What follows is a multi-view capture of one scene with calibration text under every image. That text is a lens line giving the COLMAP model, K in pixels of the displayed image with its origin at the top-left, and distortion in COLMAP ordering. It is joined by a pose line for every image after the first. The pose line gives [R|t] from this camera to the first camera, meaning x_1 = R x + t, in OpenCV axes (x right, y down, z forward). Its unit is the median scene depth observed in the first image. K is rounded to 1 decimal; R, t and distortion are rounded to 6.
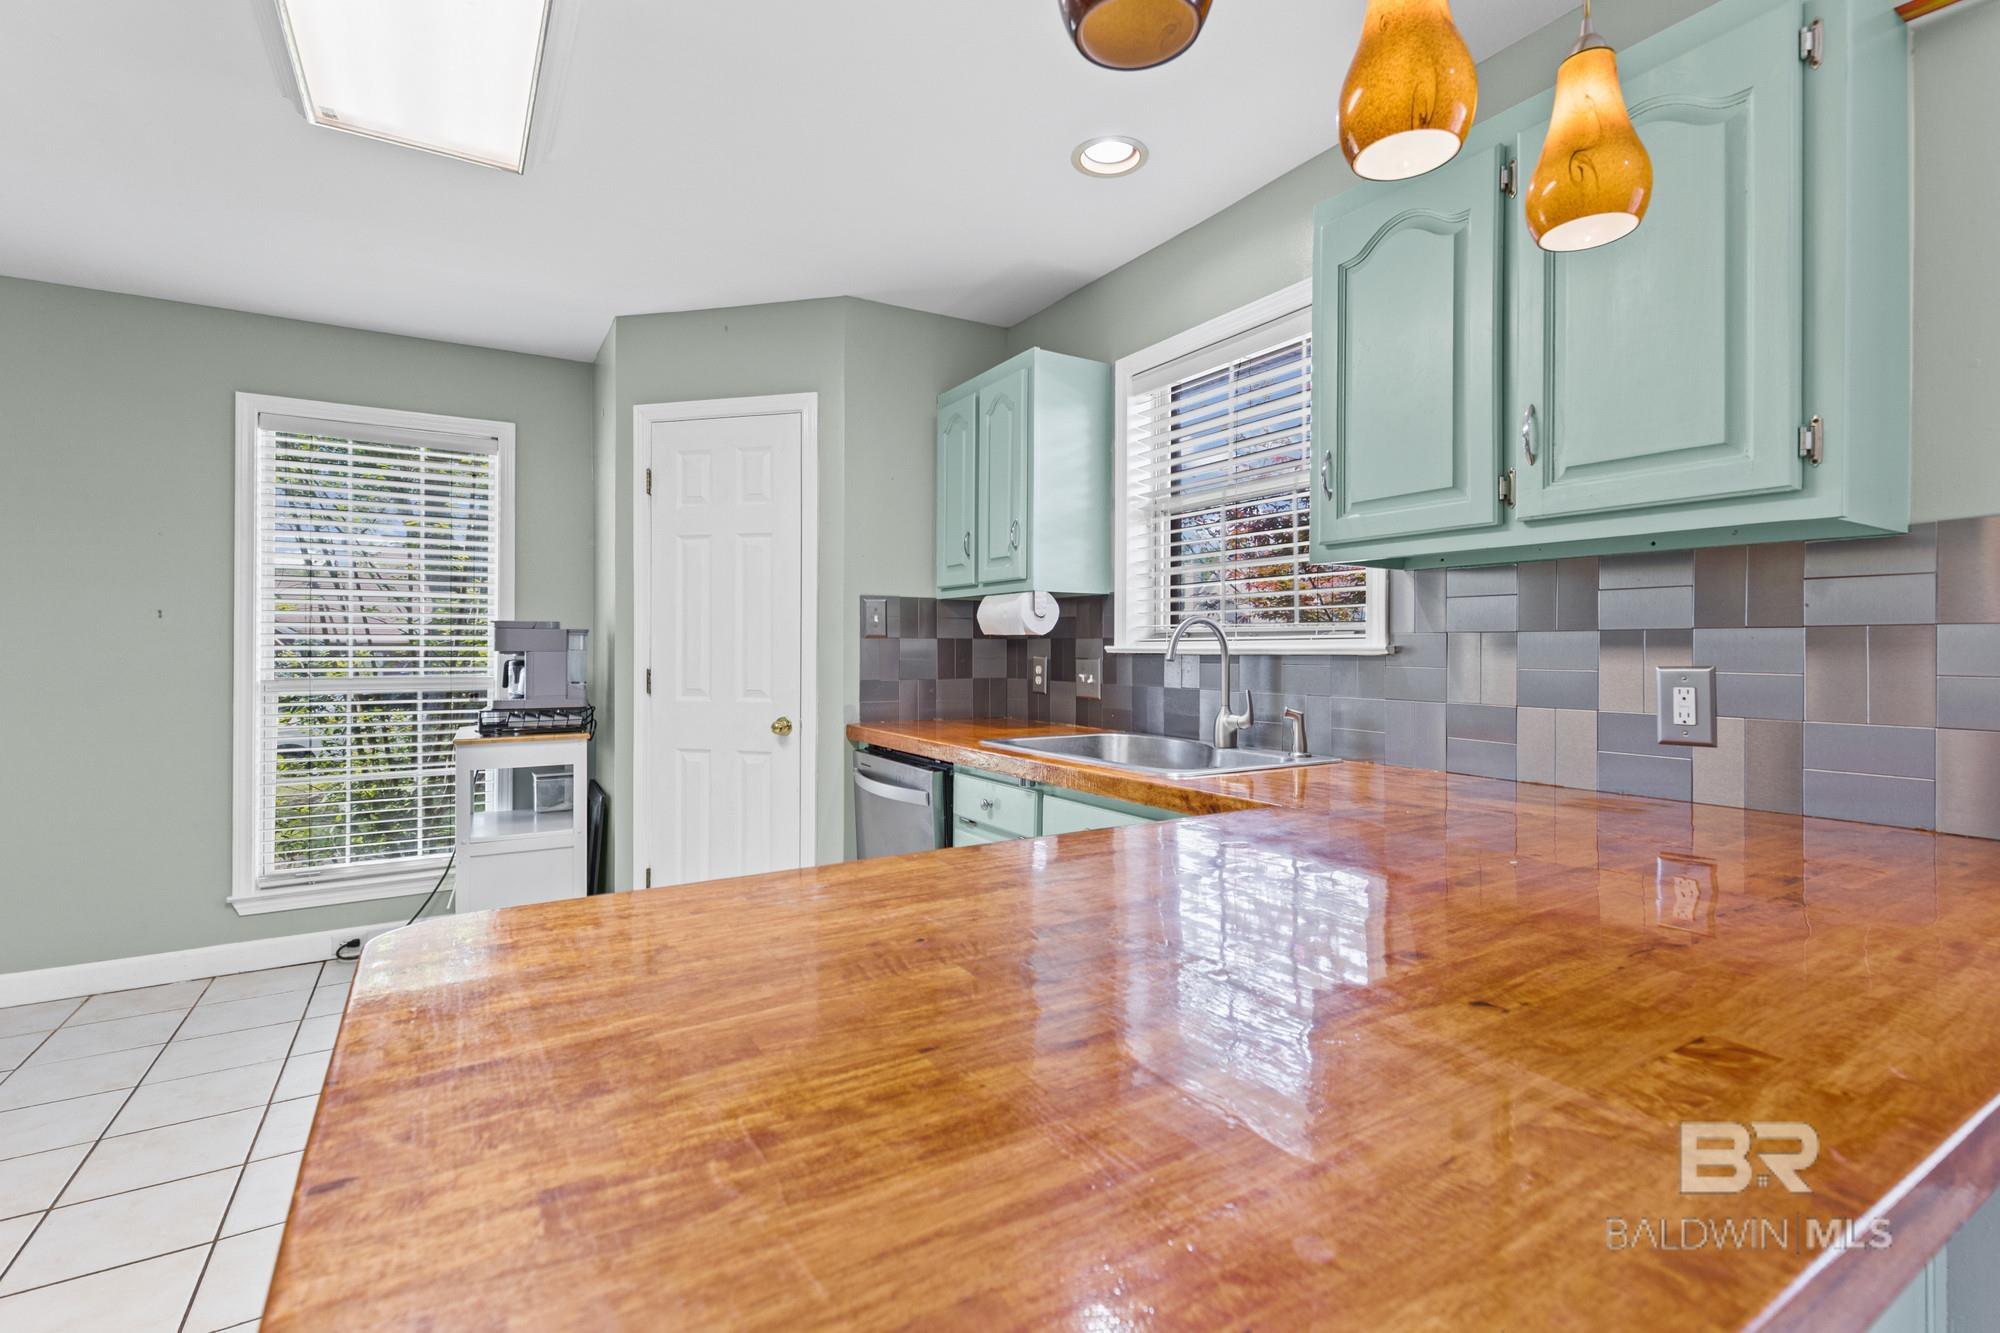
lens RADIAL K [[913.6, 0, 1002.4], [0, 913.6, 651.7], [0, 0, 1]] dist [0.002585, -0.000090]
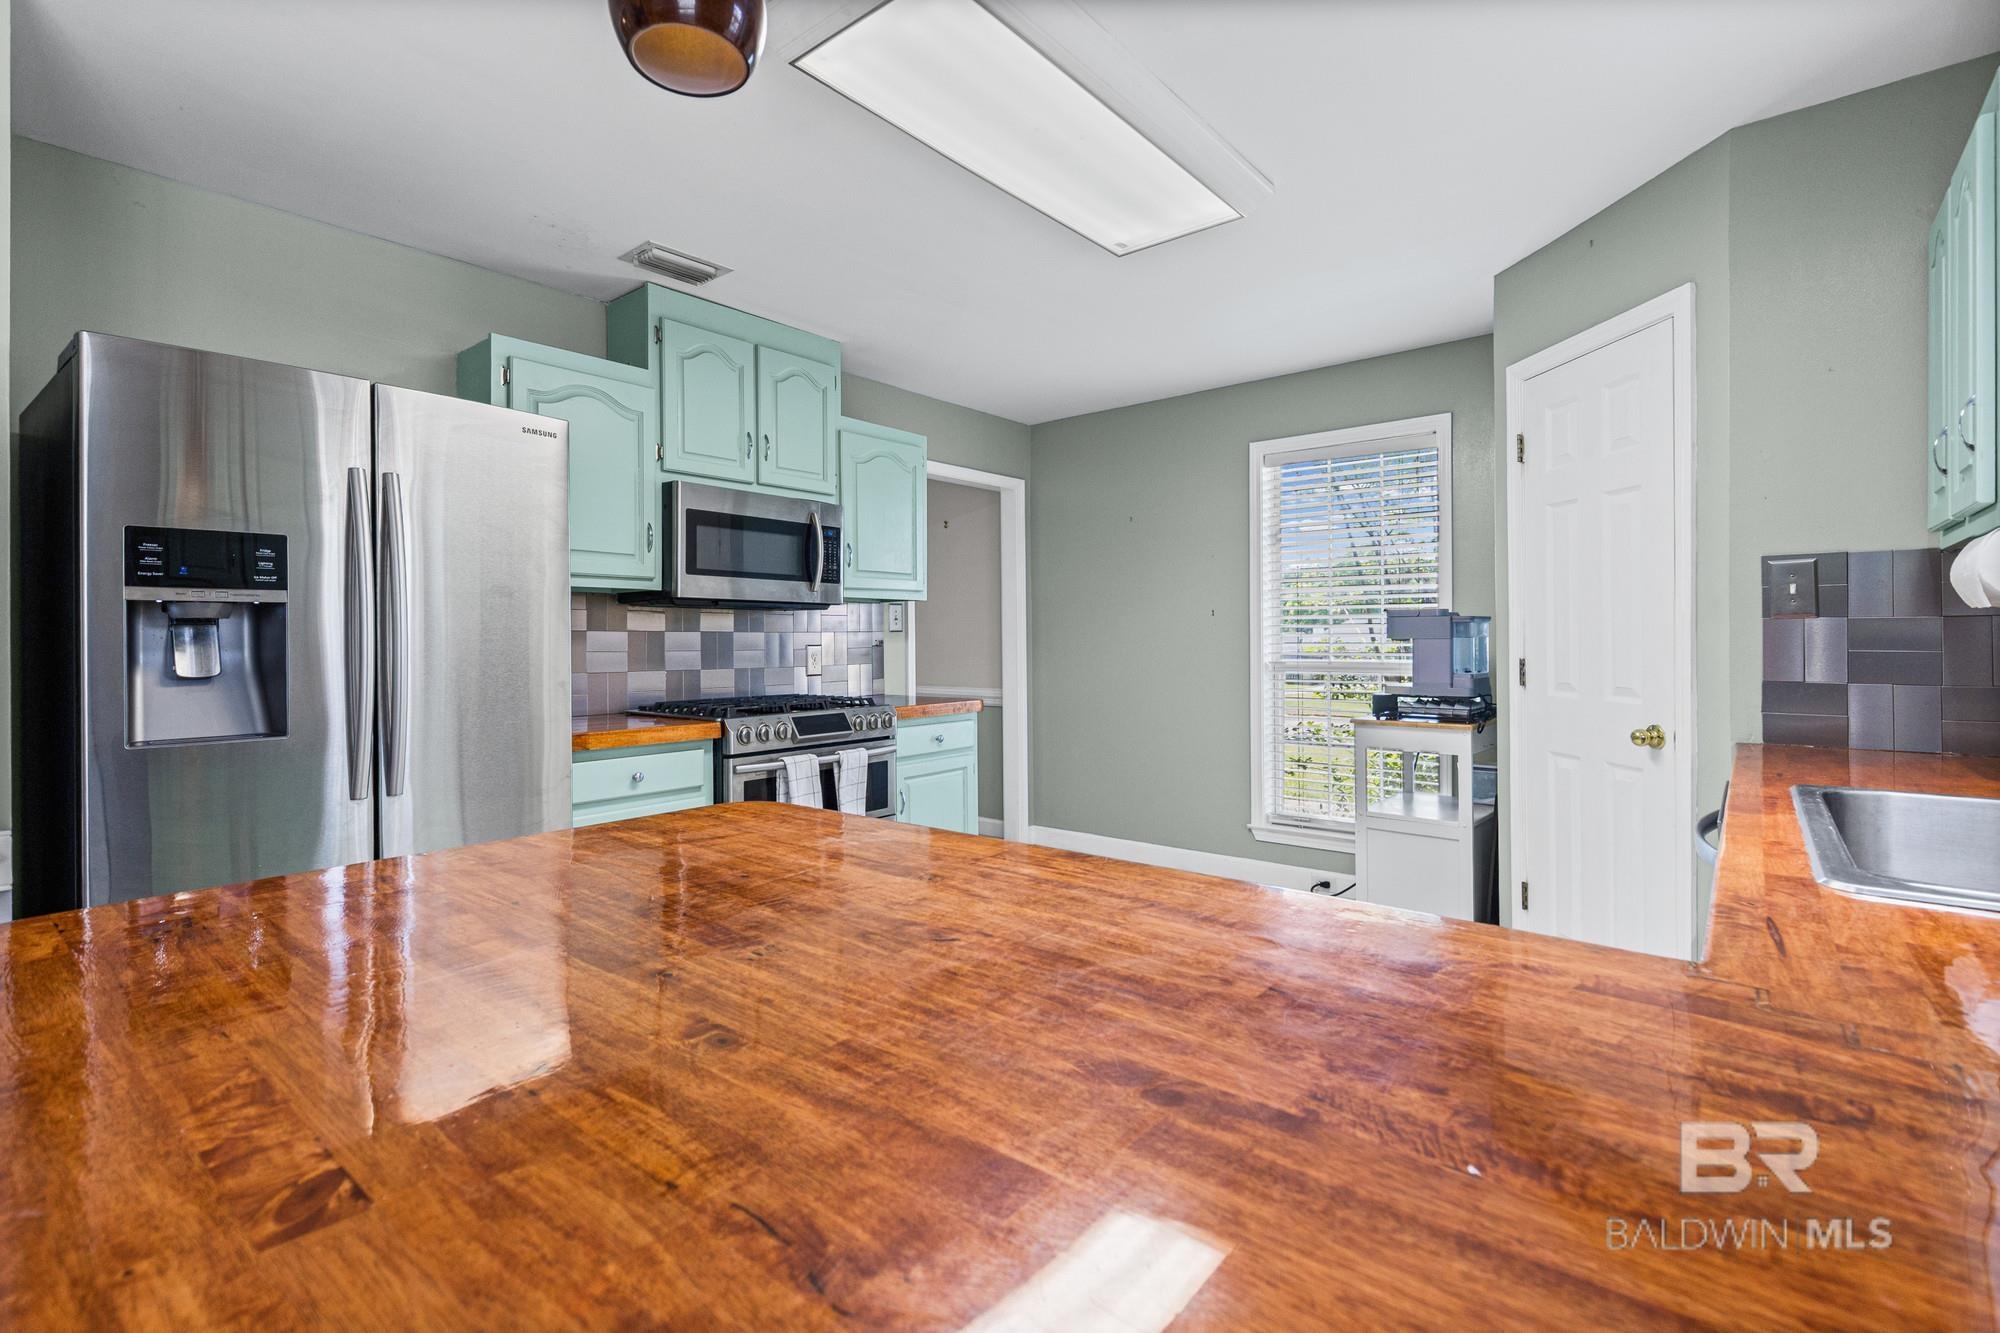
lens RADIAL K [[913.6, 0, 1001.7], [0, 913.6, 645.9], [0, 0, 1]] dist [0.002585, -0.000090]
pose [[0.327349, 0.004397, -0.944893, 0.298413], [0.003969, 0.999974, 0.006029, -0.000785], [0.944895, -0.005723, 0.327323, 0.232222]]
